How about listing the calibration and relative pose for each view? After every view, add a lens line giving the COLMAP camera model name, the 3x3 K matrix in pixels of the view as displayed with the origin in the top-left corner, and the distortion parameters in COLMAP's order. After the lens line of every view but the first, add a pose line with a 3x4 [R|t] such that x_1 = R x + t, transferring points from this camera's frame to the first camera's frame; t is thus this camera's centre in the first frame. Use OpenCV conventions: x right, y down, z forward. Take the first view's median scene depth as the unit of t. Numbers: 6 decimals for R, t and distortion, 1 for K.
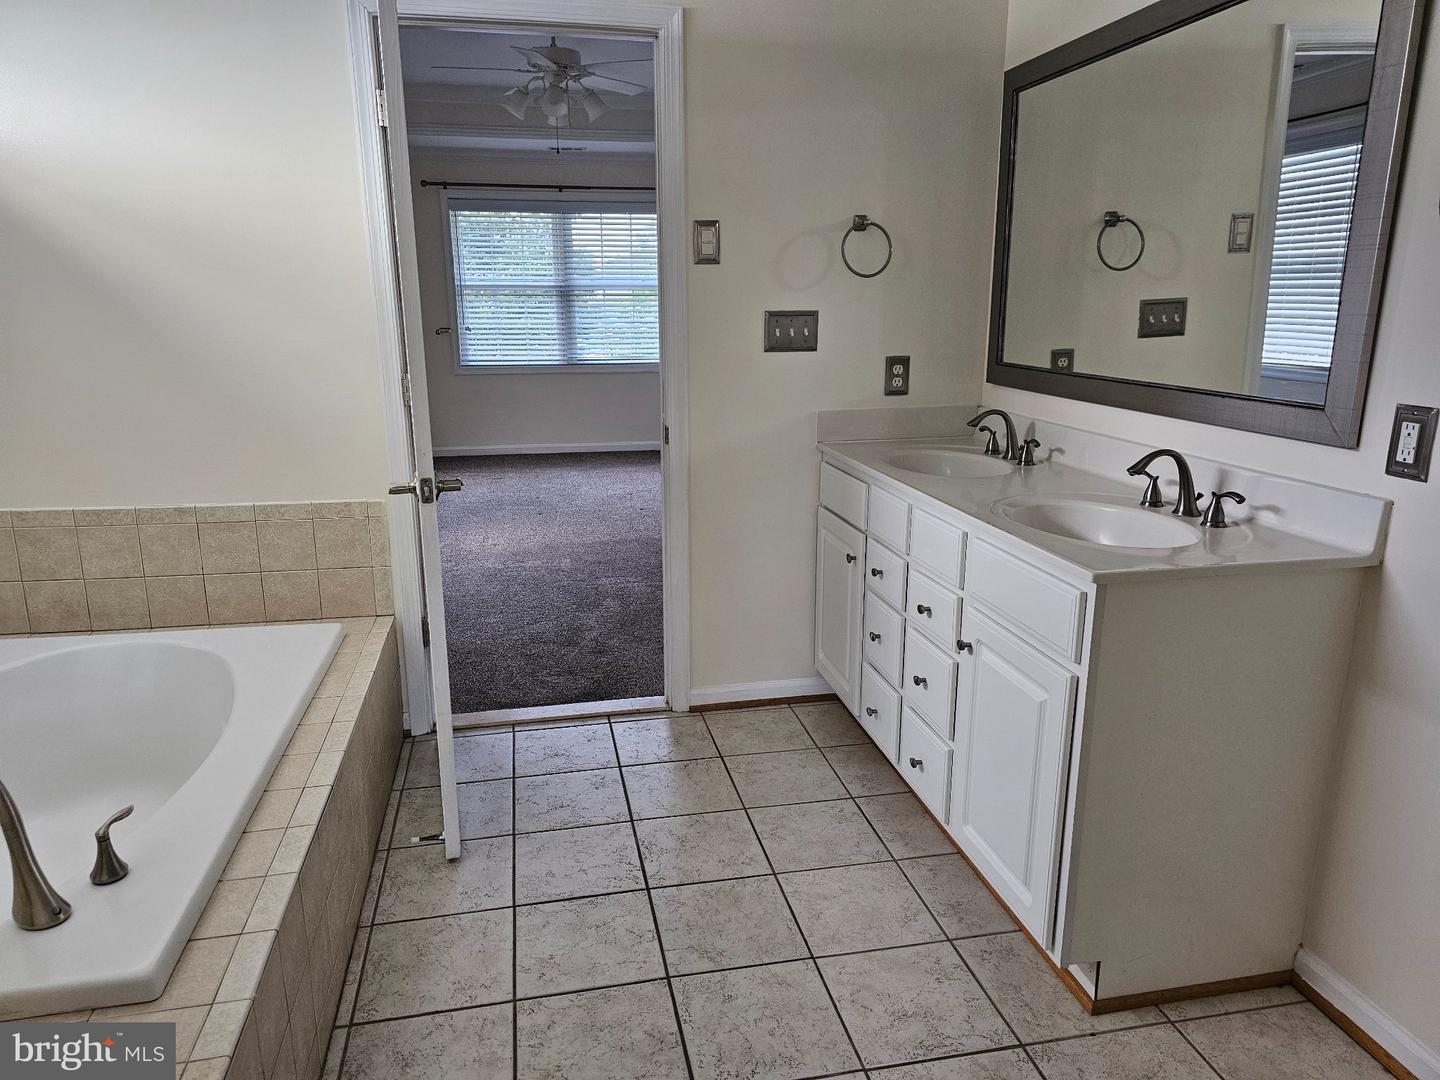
lens RADIAL K [[957.0, 0, 722.0], [0, 957.0, 549.7], [0, 0, 1]] dist [0.039219, -0.021005]
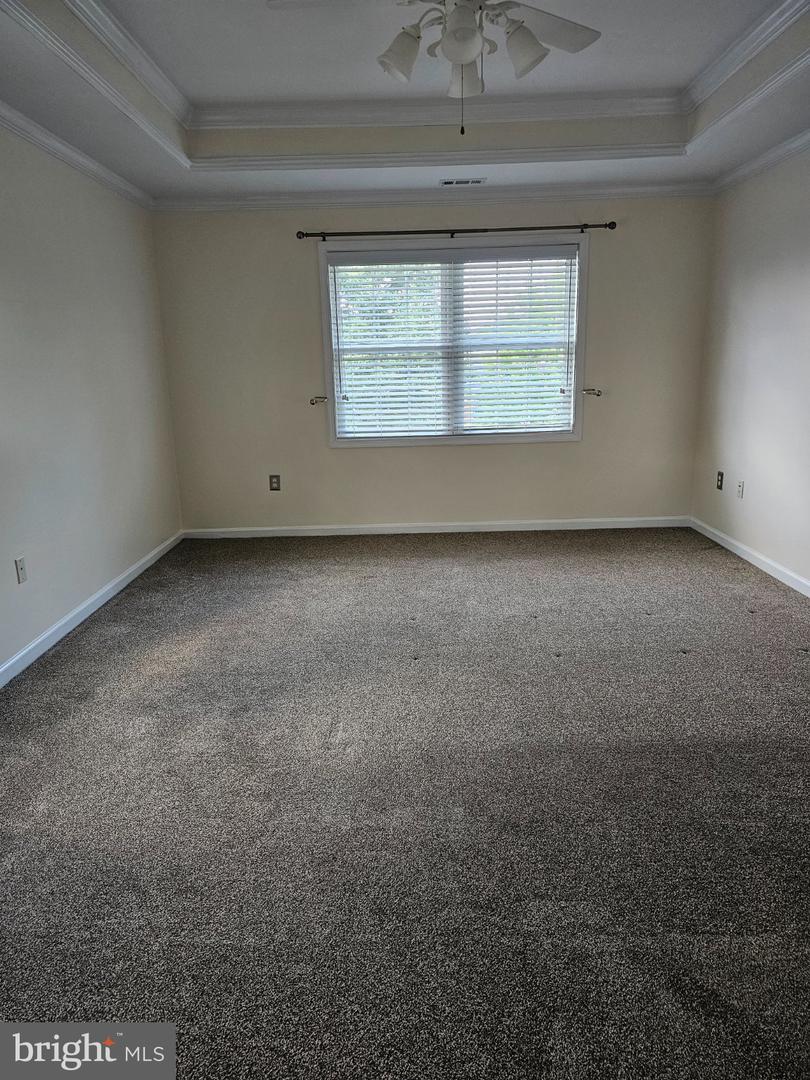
lens RADIAL K [[717.8, 0, 398.4], [0, 717.8, 549.4], [0, 0, 1]] dist [0.039219, -0.021005]
pose [[0.976895, 0.029958, -0.211611, -0.068379], [-0.029140, 0.999551, 0.006983, -0.093562], [0.211725, -0.000655, 0.977329, 0.351204]]
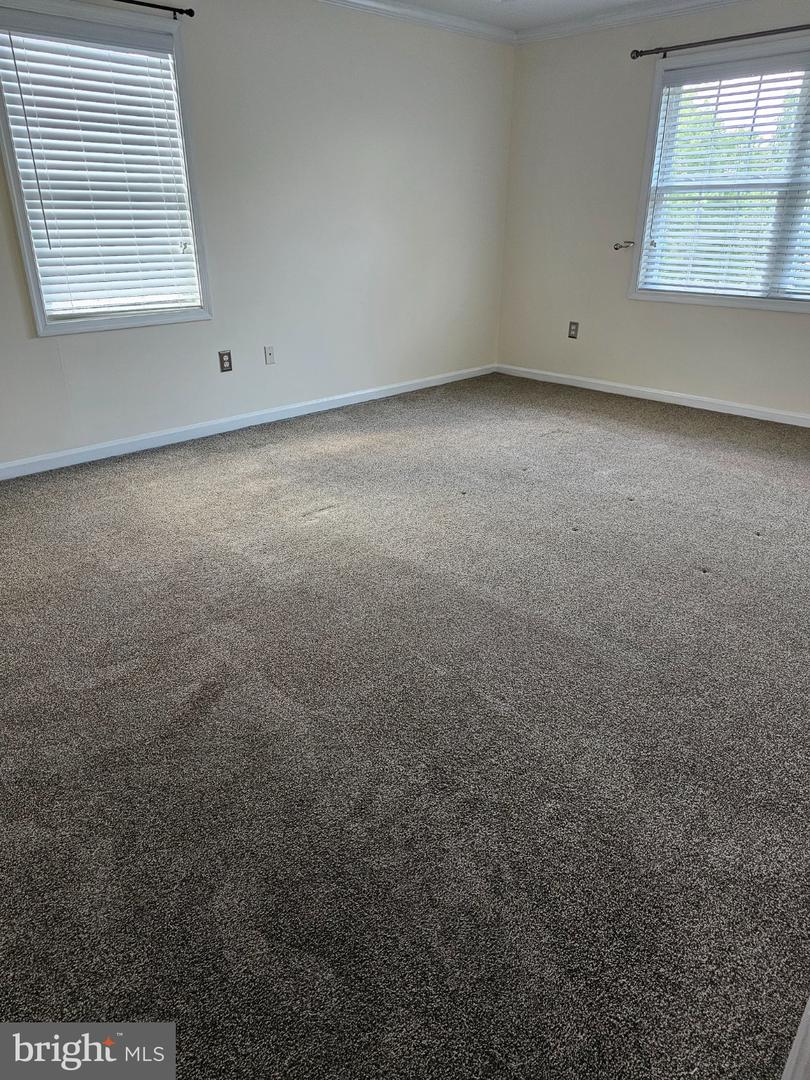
lens RADIAL K [[717.8, 0, 376.7], [0, 717.8, 530.8], [0, 0, 1]] dist [0.039219, -0.021005]
pose [[0.522317, 0.343601, -0.780463, 0.184812], [-0.215945, 0.938693, 0.268744, -0.114146], [0.824956, 0.028167, 0.564494, 0.459370]]
